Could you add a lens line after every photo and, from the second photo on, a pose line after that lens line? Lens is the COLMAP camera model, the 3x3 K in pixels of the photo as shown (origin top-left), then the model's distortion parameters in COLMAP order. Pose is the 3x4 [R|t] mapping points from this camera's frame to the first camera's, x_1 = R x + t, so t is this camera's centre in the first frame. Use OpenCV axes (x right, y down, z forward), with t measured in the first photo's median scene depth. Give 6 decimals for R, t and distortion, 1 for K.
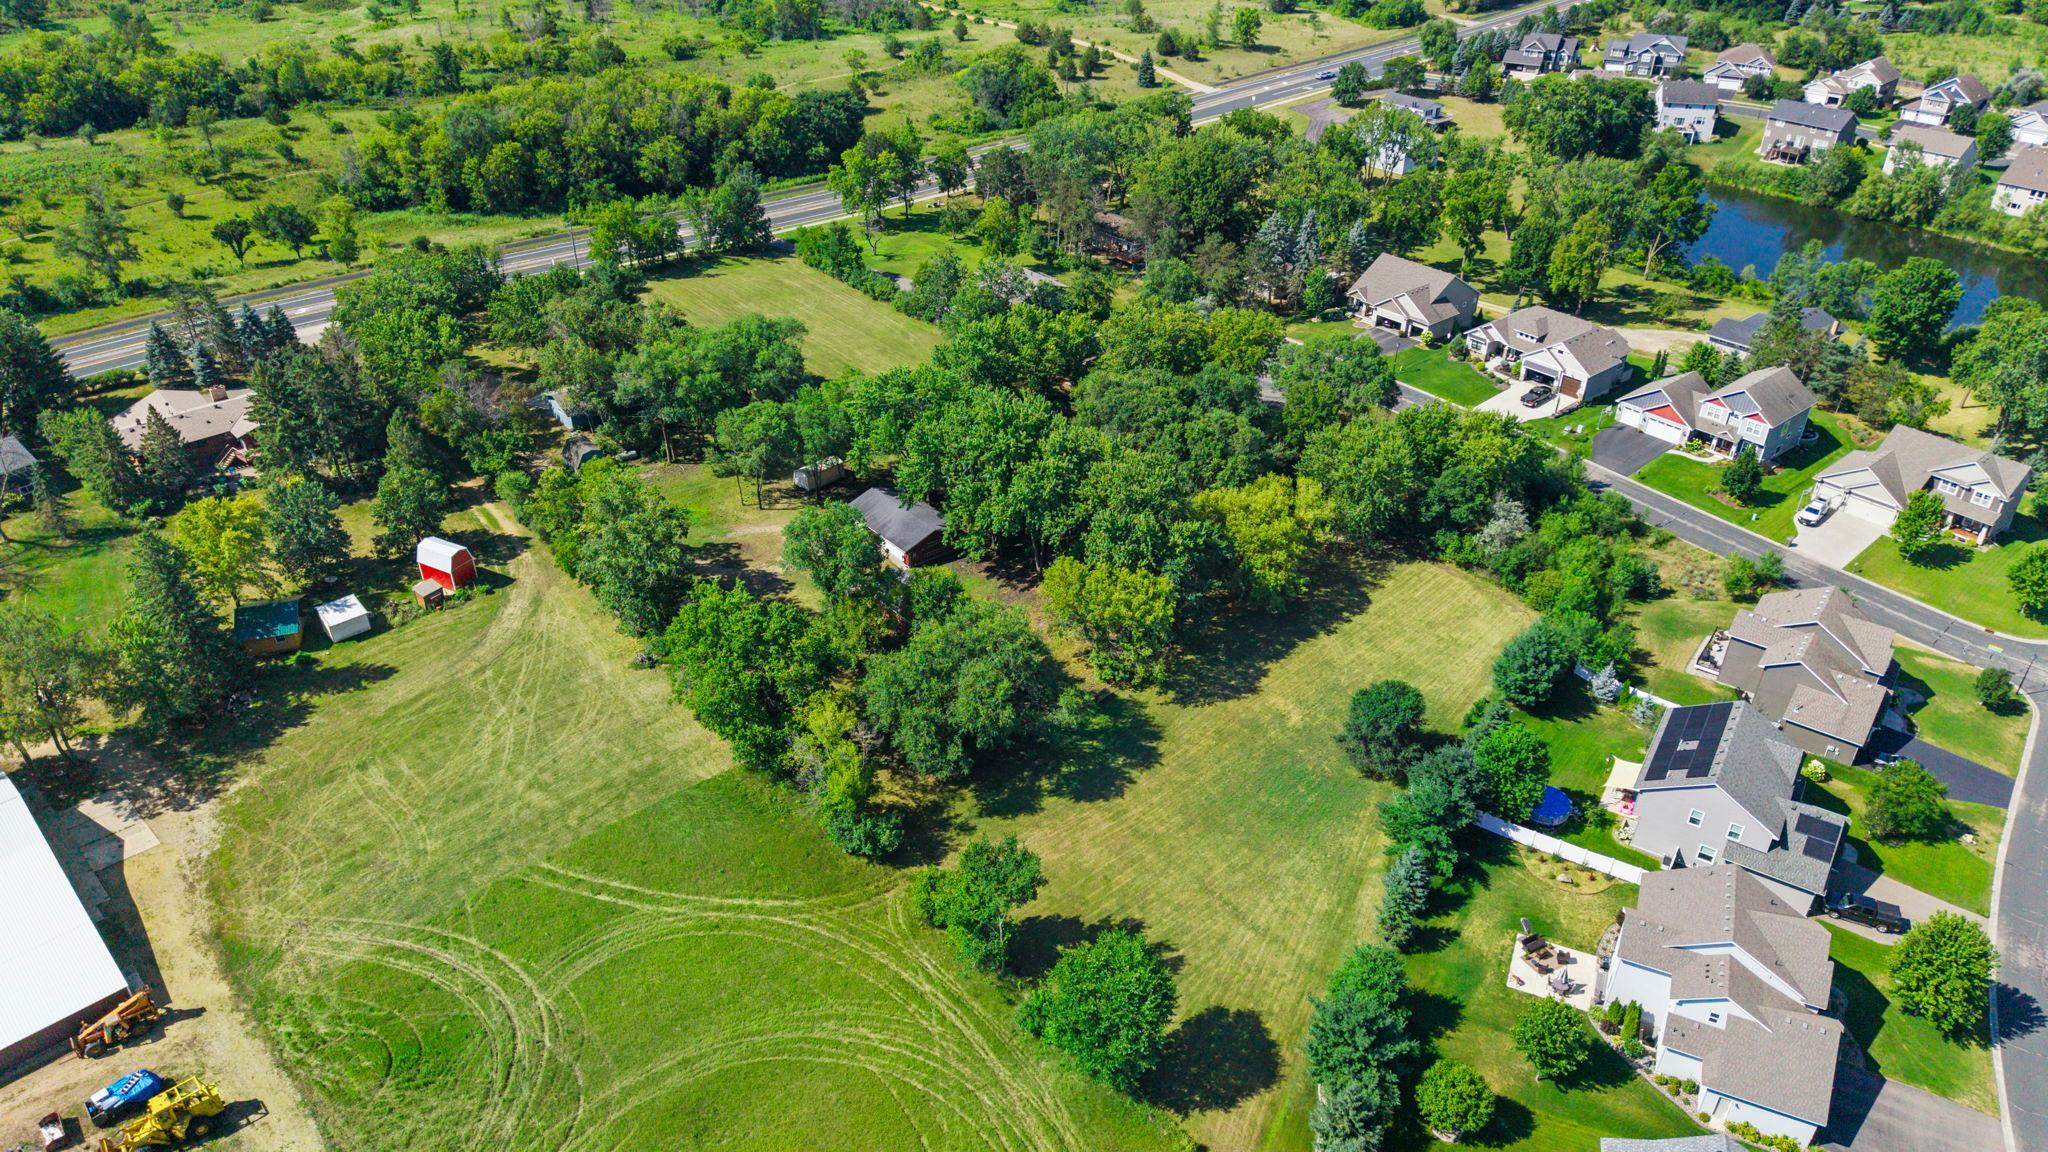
lens RADIAL K [[1357.7, 0, 1026.1], [0, 1357.7, 581.5], [0, 0, 1]] dist [0.026139, -0.026969]
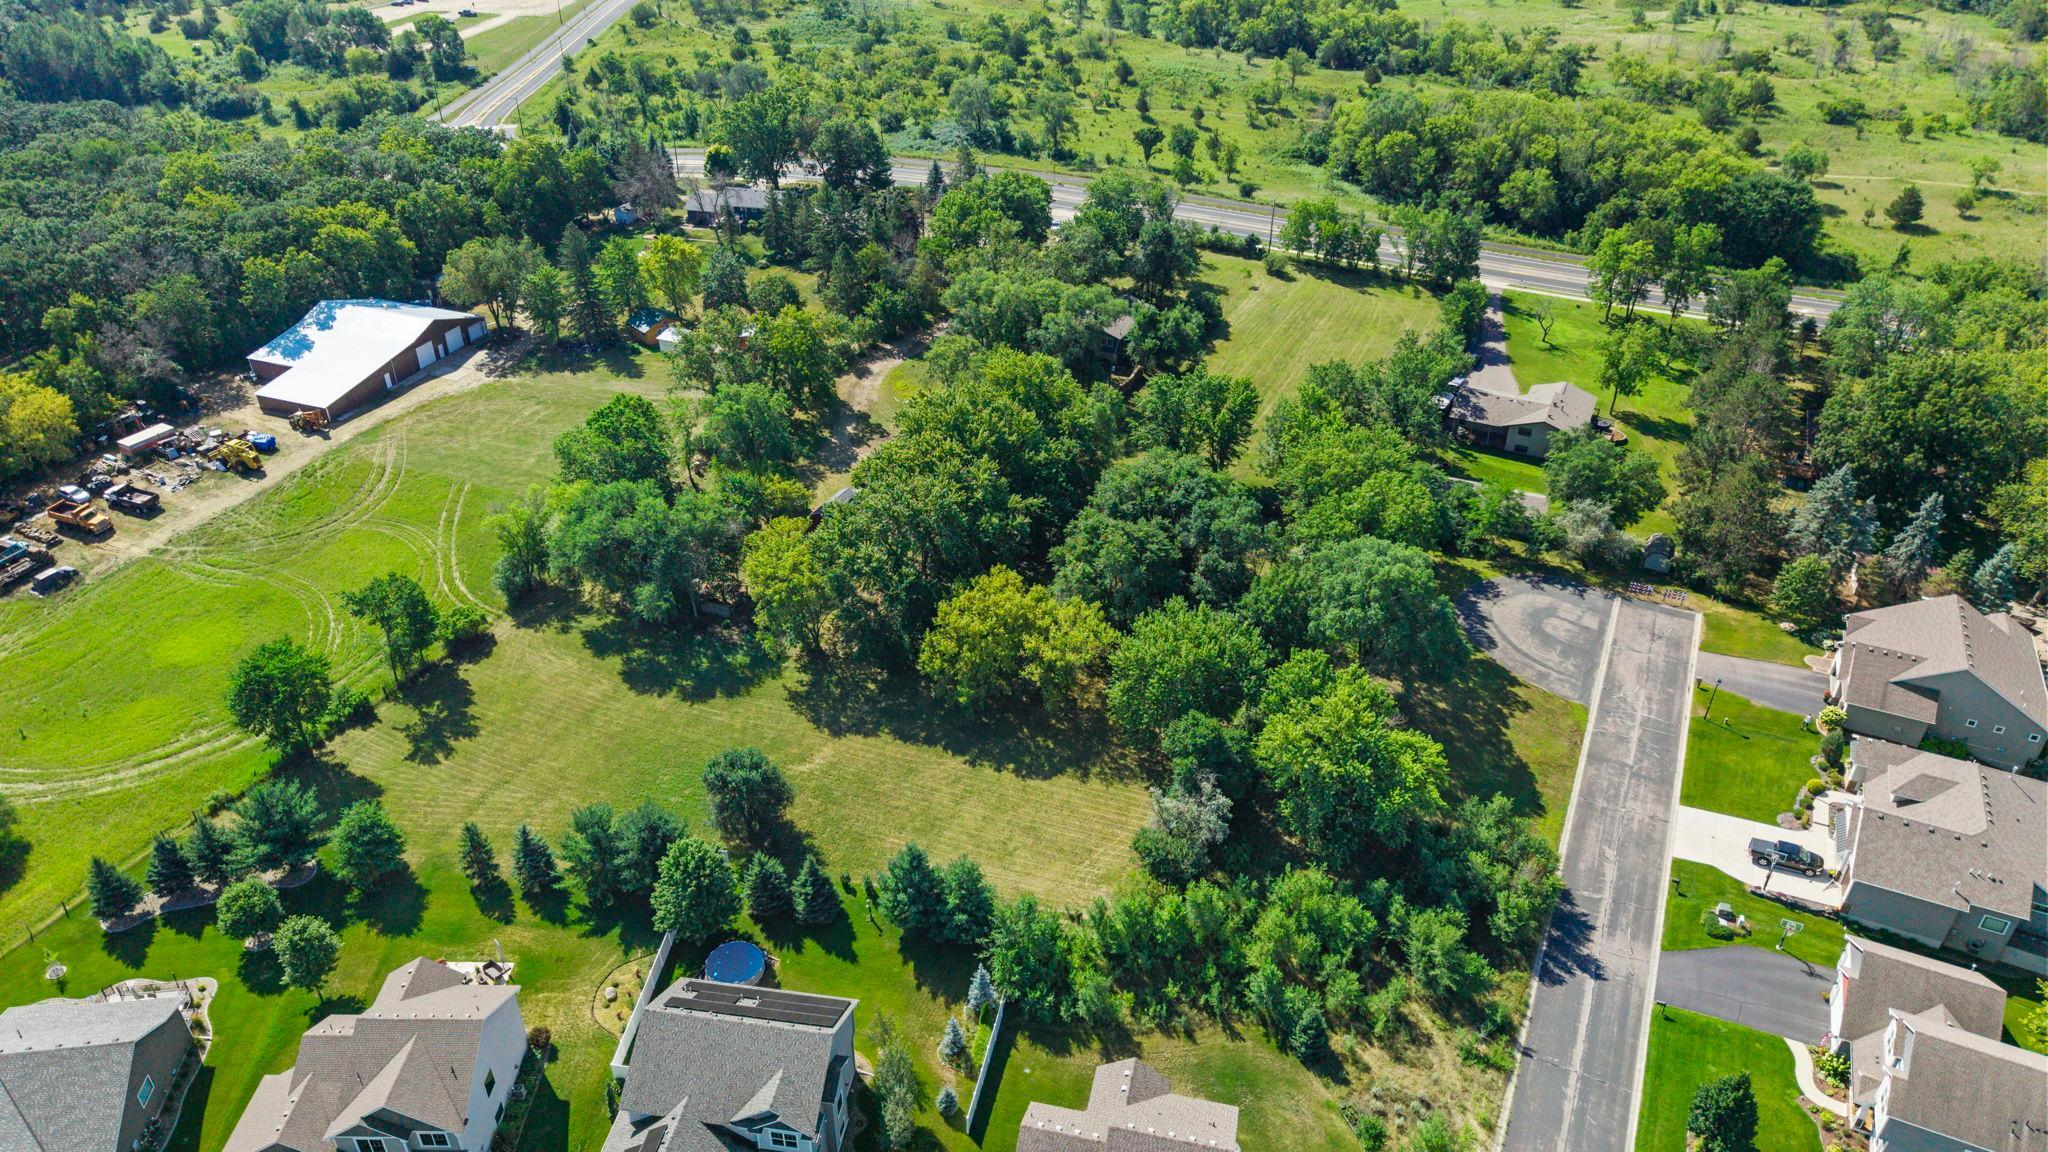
lens RADIAL K [[1336.7, 0, 1024.1], [0, 1336.7, 583.4], [0, 0, 1]] dist [0.022454, -0.022309]
pose [[0.426366, 0.495398, -0.756830, 0.927589], [-0.490212, 0.829719, 0.266944, -0.344019], [0.760200, 0.257191, 0.596614, 0.515561]]
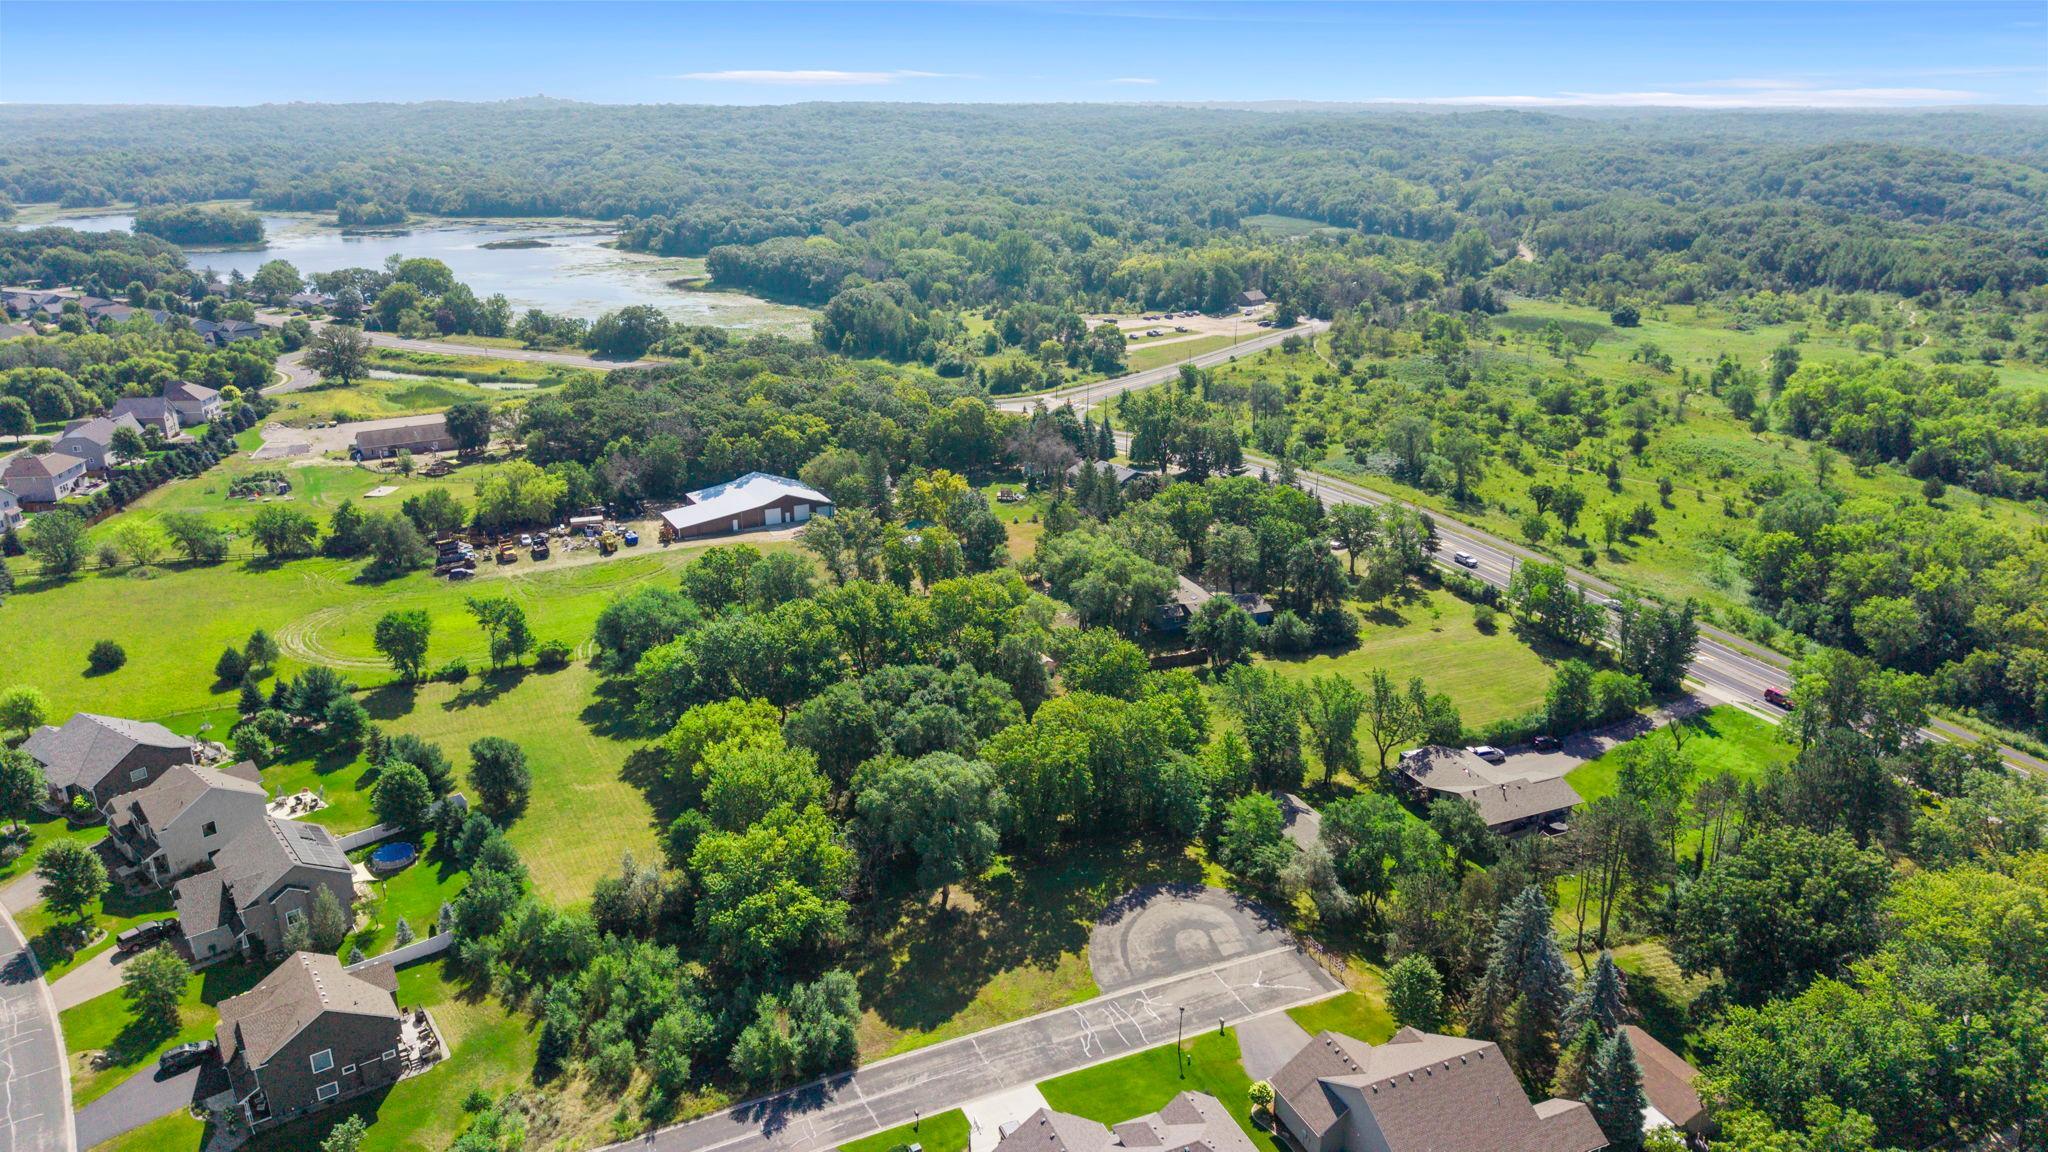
lens RADIAL K [[1357.7, 0, 1026.1], [0, 1357.7, 581.5], [0, 0, 1]] dist [0.026139, -0.026969]
pose [[-0.267325, 0.319893, -0.908959, 1.243506], [-0.519930, 0.746311, 0.415563, -0.847429], [0.811301, 0.583686, -0.033186, 1.297347]]
